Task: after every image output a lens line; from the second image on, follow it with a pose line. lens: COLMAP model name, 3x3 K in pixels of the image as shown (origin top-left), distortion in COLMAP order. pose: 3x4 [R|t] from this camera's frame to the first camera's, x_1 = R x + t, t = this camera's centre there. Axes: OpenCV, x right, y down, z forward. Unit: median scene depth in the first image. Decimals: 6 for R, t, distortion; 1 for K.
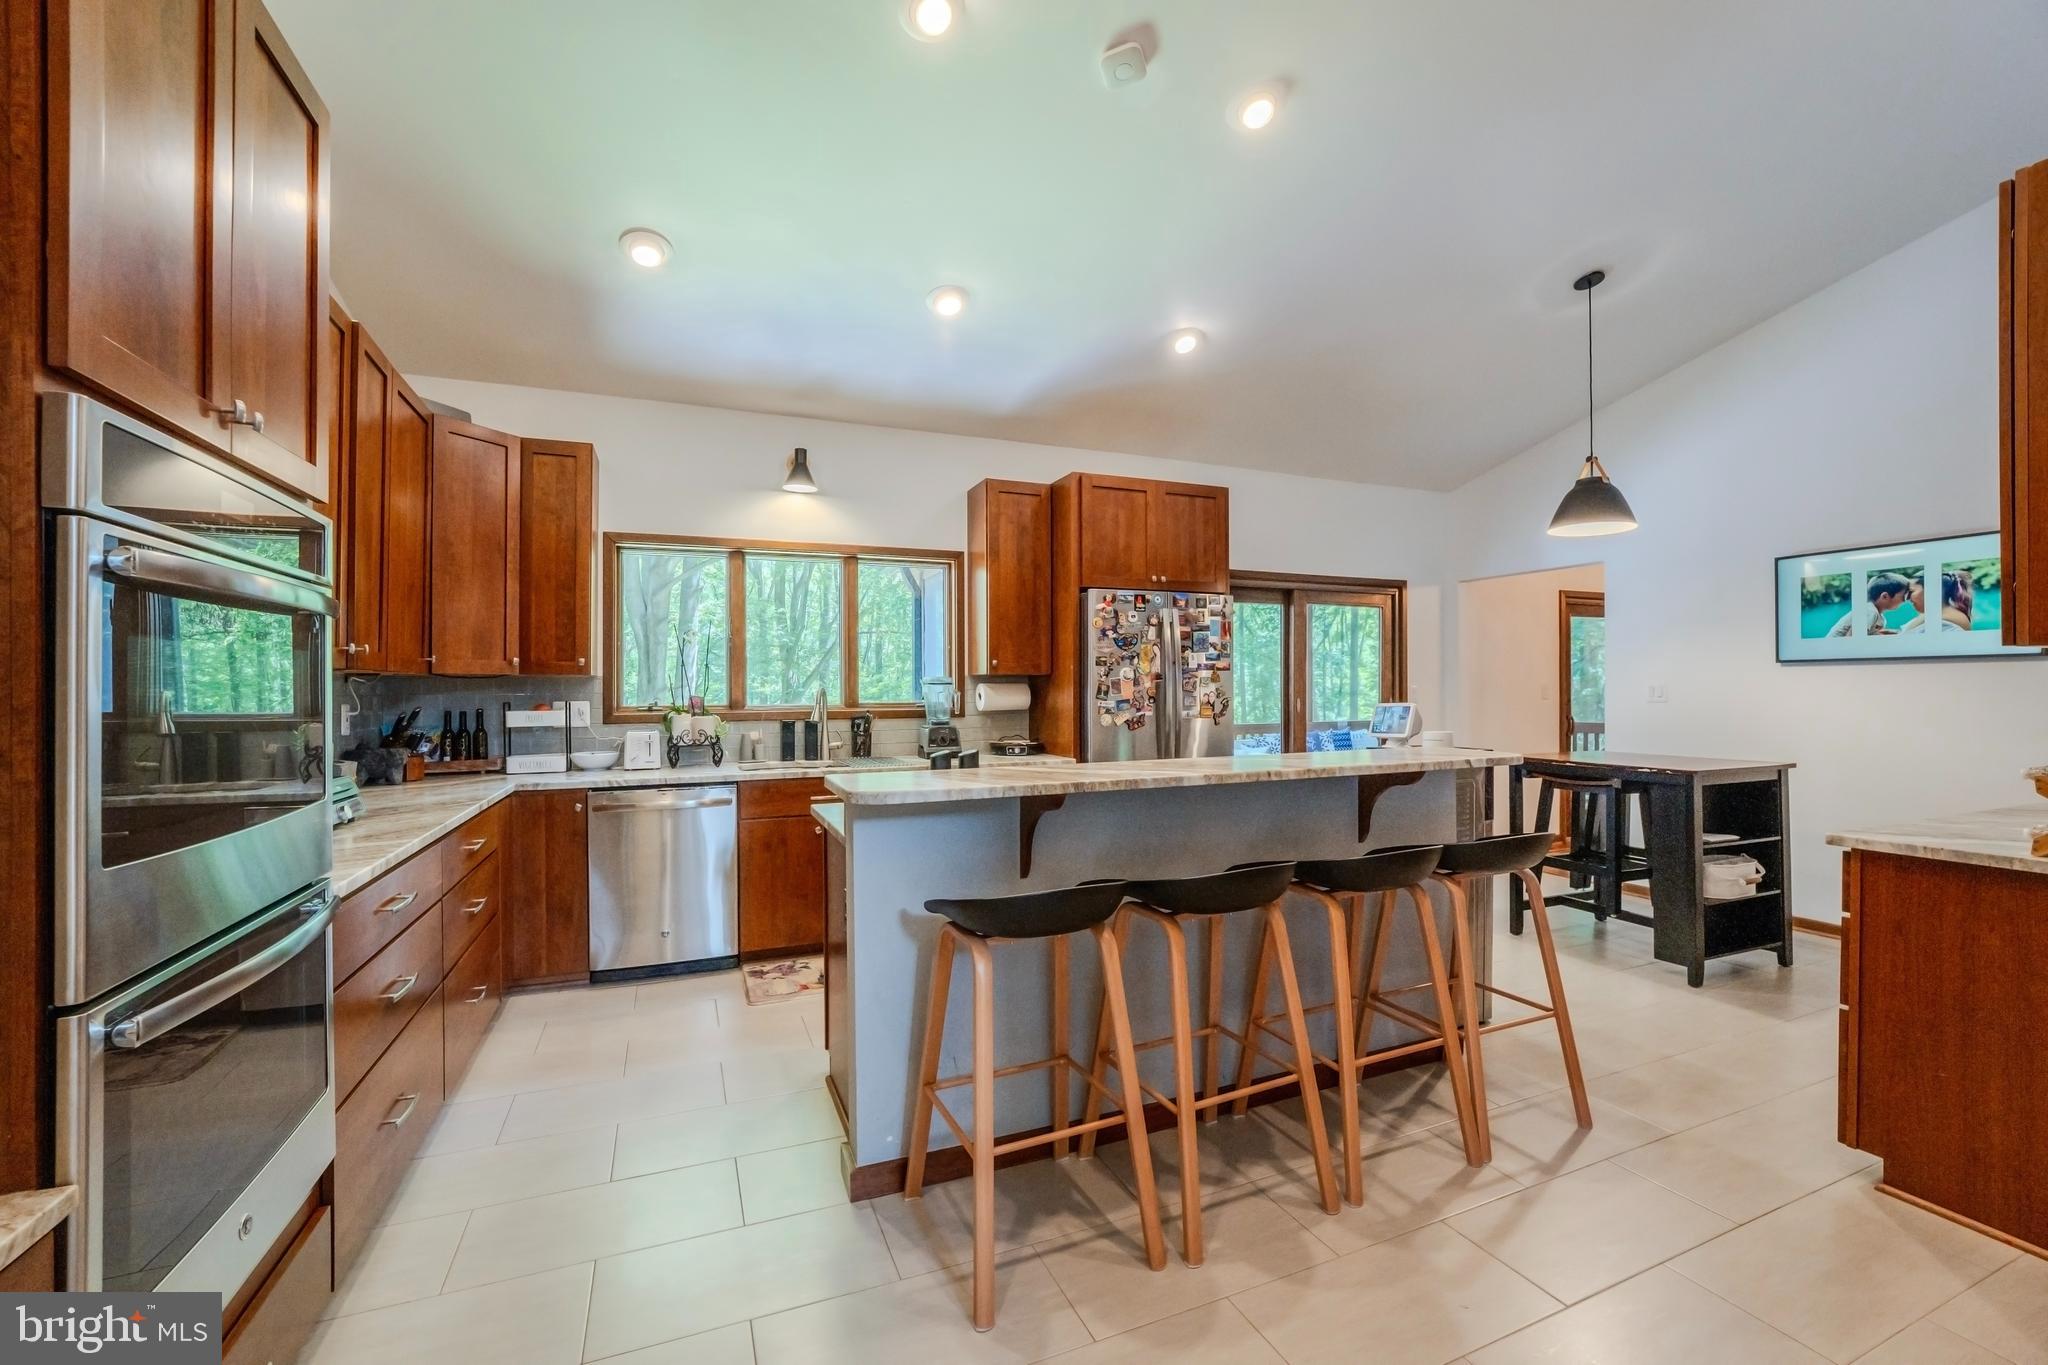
lens RADIAL K [[844.1, 0, 1027.8], [0, 844.1, 687.4], [0, 0, 1]] dist [-0.016936, 0.000423]
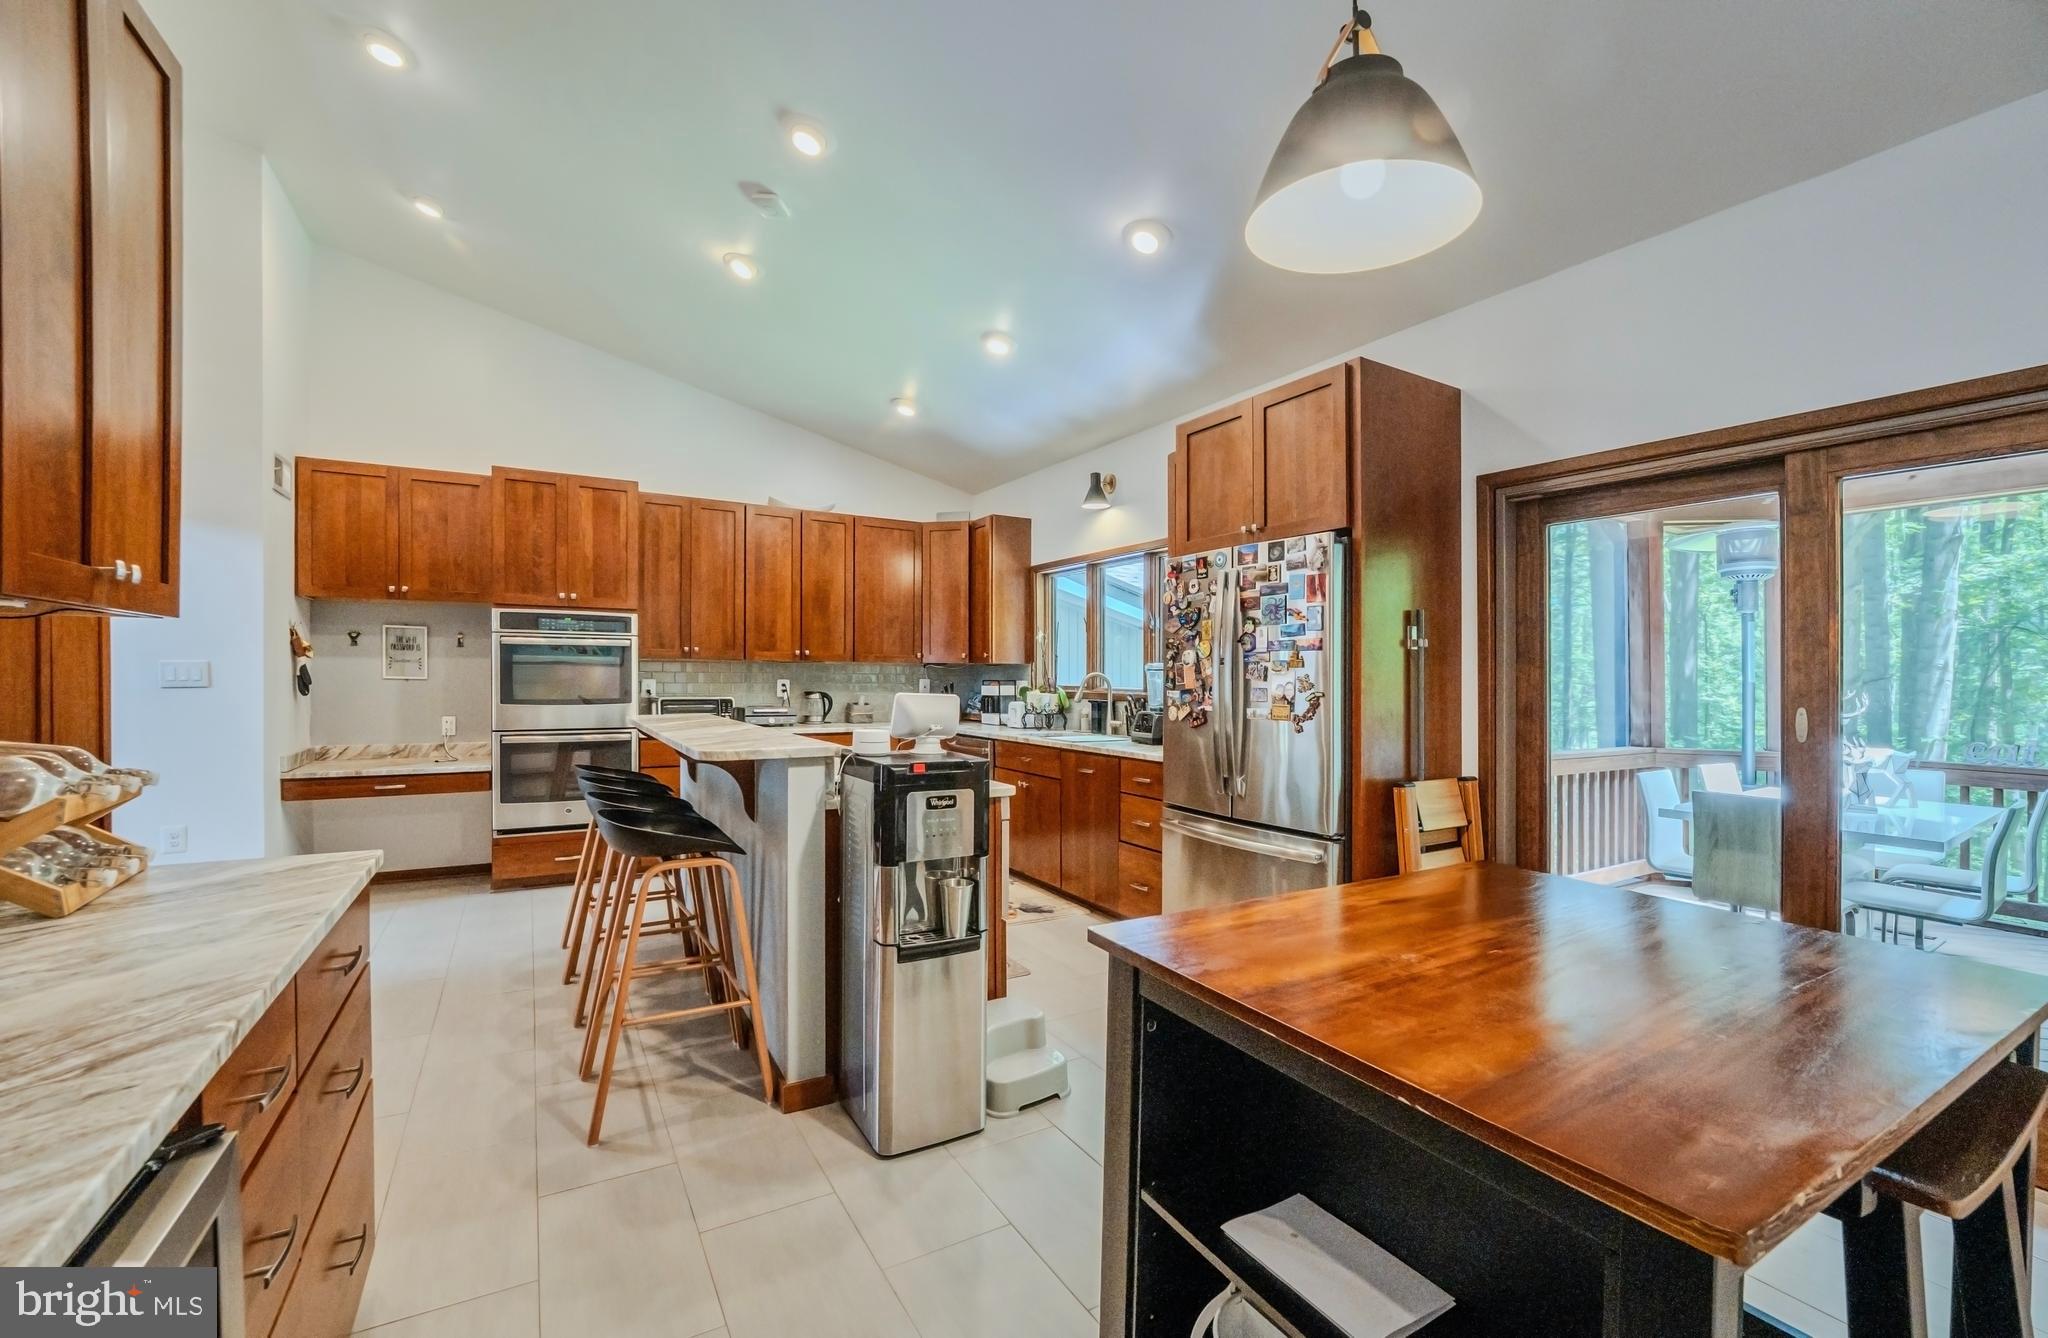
lens RADIAL K [[851.4, 0, 1049.0], [0, 851.4, 685.2], [0, 0, 1]] dist [-0.018108, -0.000144]
pose [[0.131172, 0.017275, -0.991209, 0.978197], [-0.007648, 0.999836, 0.016413, -0.002519], [0.991330, 0.005428, 0.131282, 0.813495]]
